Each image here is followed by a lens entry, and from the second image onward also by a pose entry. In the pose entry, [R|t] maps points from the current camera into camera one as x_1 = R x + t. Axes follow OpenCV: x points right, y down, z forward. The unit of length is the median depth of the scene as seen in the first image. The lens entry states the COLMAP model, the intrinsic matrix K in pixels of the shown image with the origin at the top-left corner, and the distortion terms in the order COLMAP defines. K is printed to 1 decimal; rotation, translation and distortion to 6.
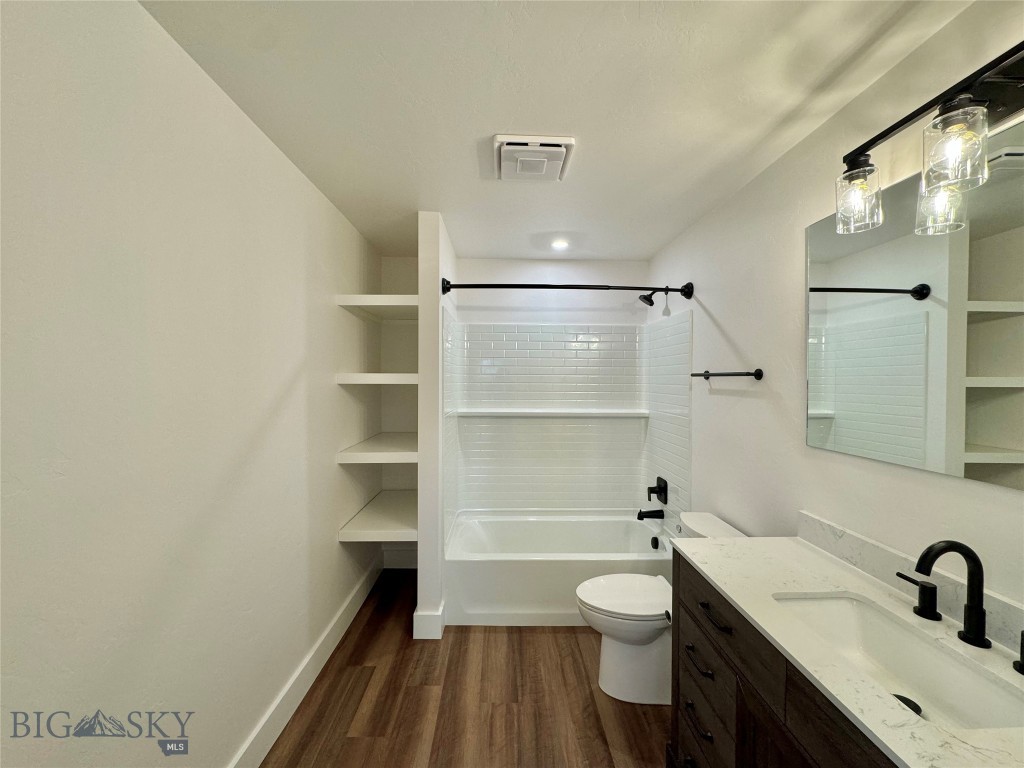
lens RADIAL K [[405.4, 0, 512.6], [0, 405.4, 383.5], [0, 0, 1]] dist [-0.002267, -0.000215]
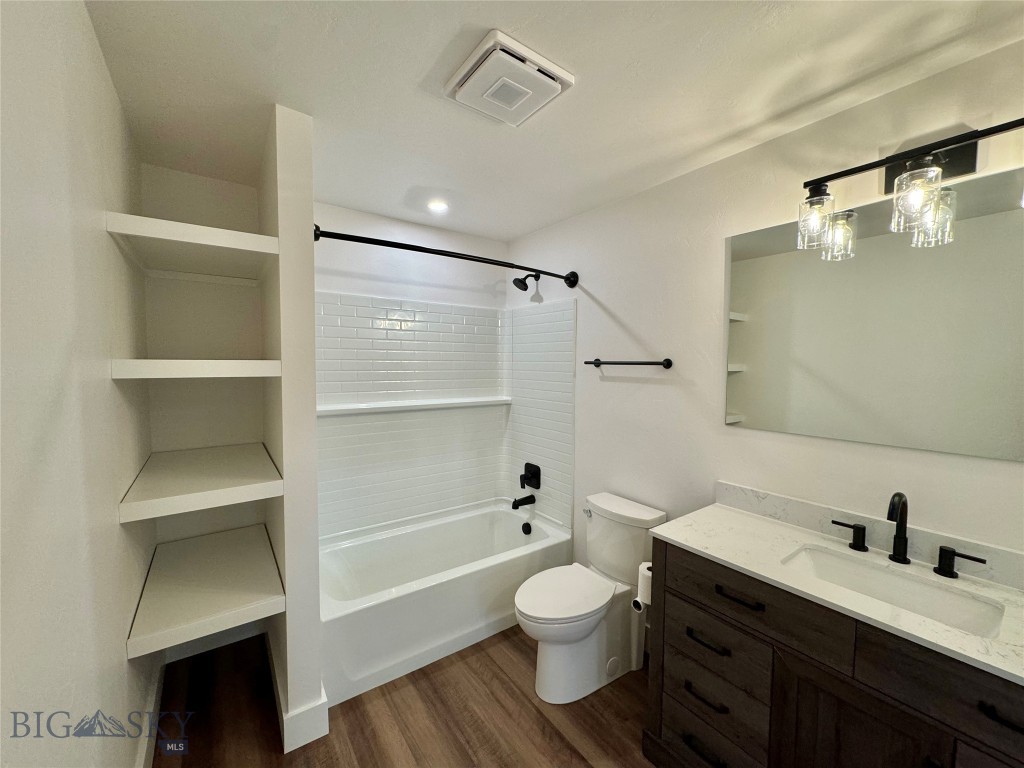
lens RADIAL K [[405.4, 0, 511.2], [0, 405.4, 383.3], [0, 0, 1]] dist [-0.002267, -0.000215]
pose [[0.824724, -0.028751, 0.564804, -0.295840], [0.003071, 0.998920, 0.046364, -0.016971], [-0.565526, -0.036503, 0.823922, 0.254168]]
